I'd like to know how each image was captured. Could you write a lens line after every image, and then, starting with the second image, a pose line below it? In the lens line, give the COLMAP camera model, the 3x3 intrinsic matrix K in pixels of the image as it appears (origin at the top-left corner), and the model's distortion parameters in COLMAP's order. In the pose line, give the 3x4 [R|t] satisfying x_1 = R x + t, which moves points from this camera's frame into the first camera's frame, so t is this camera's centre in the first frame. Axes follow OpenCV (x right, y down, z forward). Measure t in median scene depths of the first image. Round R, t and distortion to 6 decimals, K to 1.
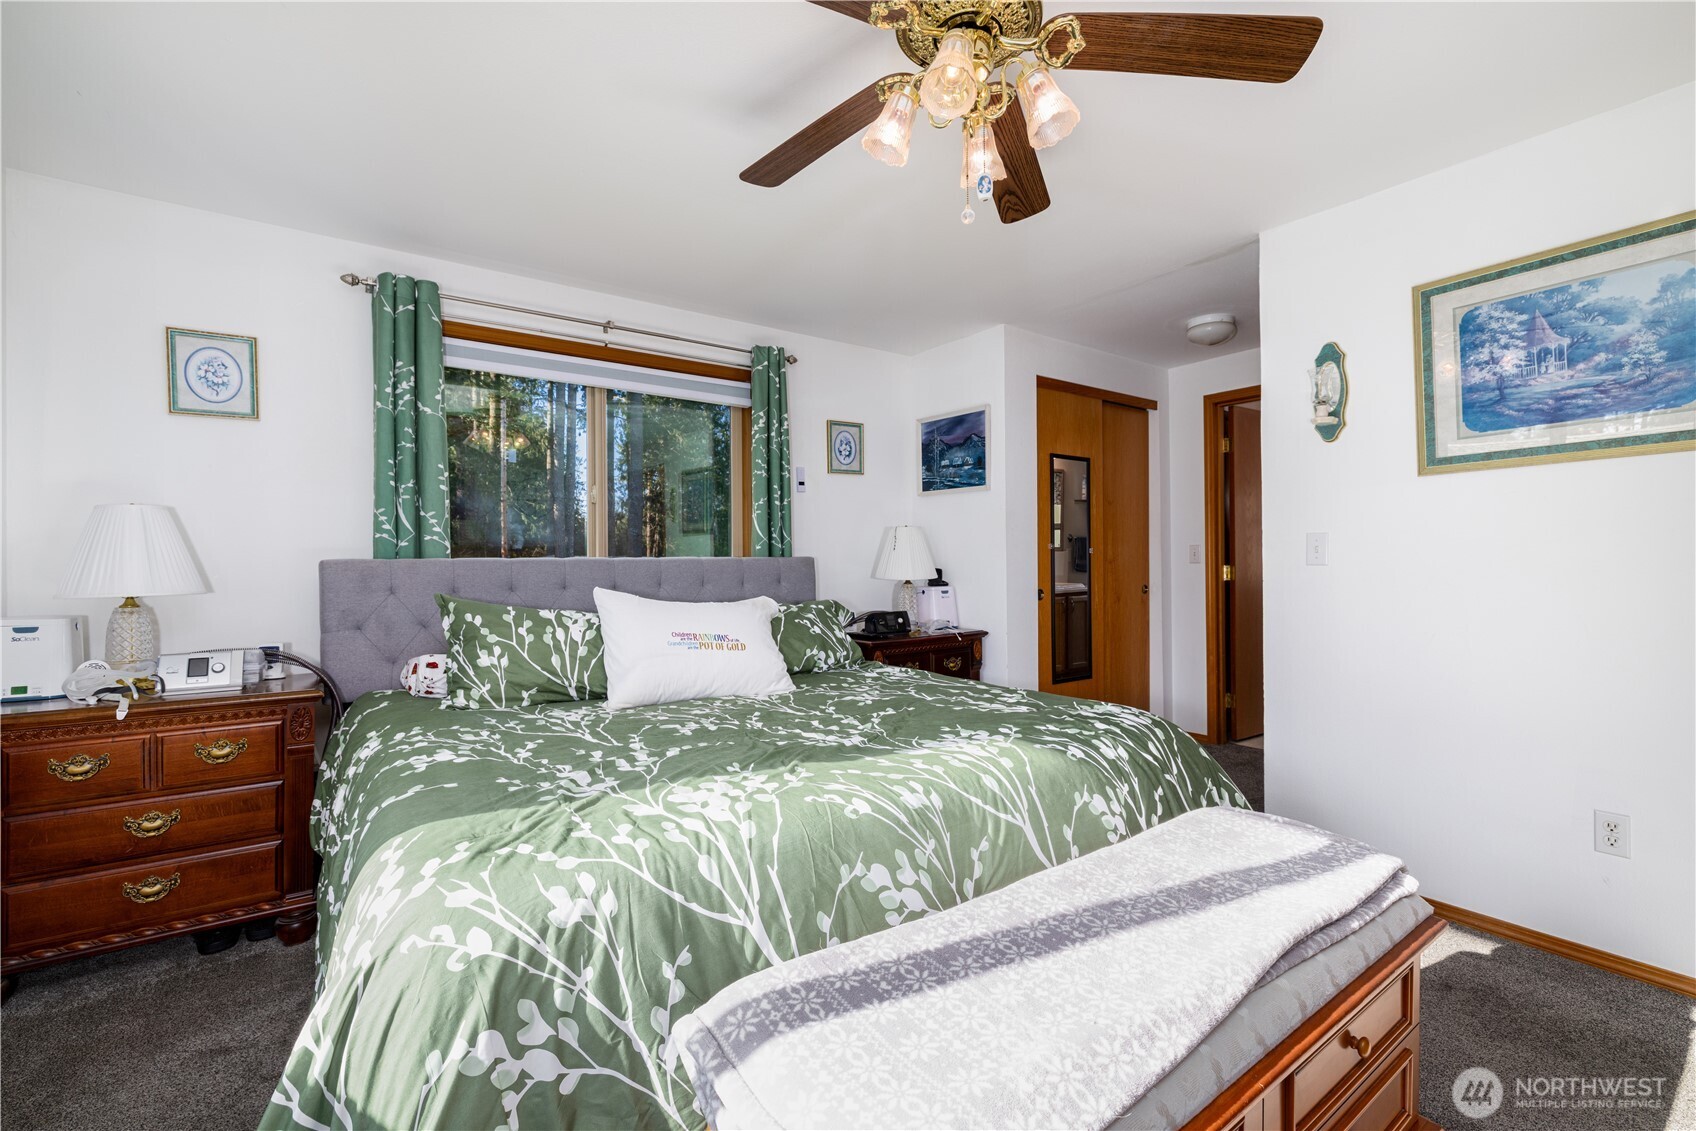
lens RADIAL K [[735.0, 0, 845.1], [0, 735.0, 564.6], [0, 0, 1]] dist [-0.003795, -0.000317]
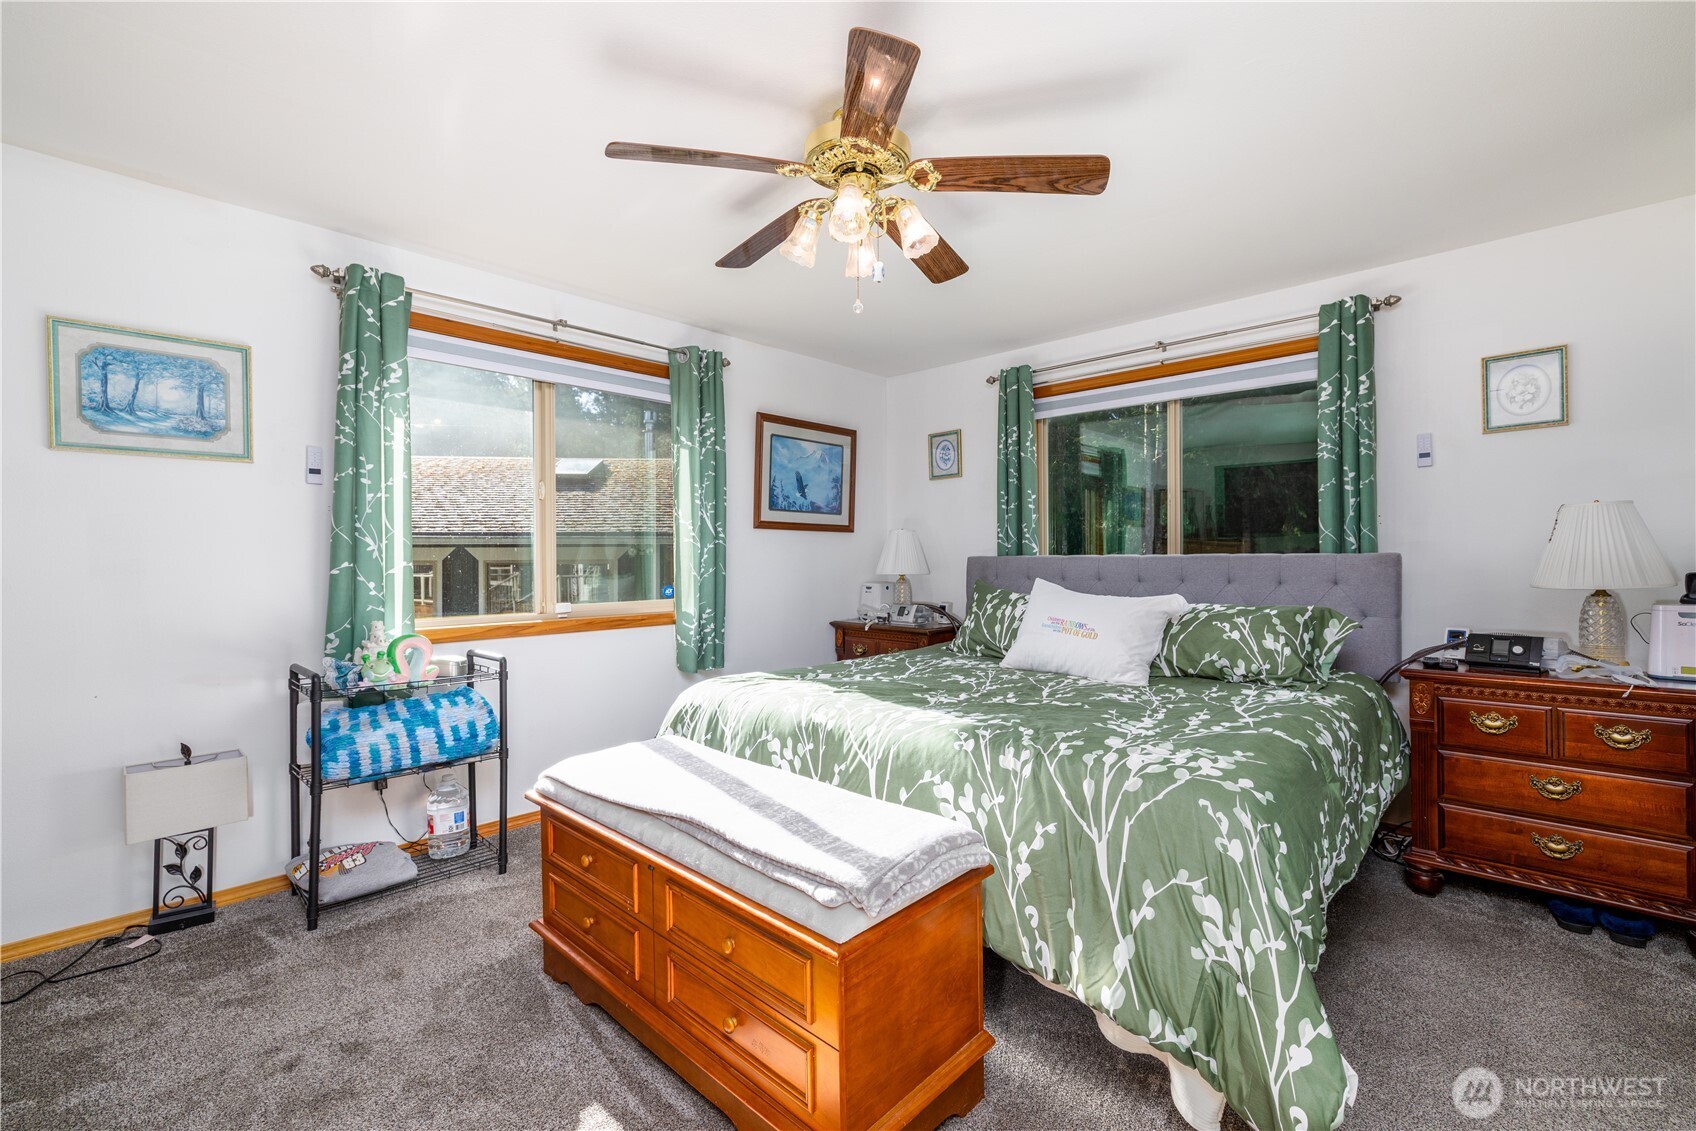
lens RADIAL K [[735.0, 0, 847.4], [0, 735.0, 560.0], [0, 0, 1]] dist [-0.003795, -0.000317]
pose [[0.174665, 0.007601, -0.984599, 0.888949], [-0.002151, 0.999971, 0.007338, -0.010671], [0.984626, 0.000836, 0.174676, 0.437014]]
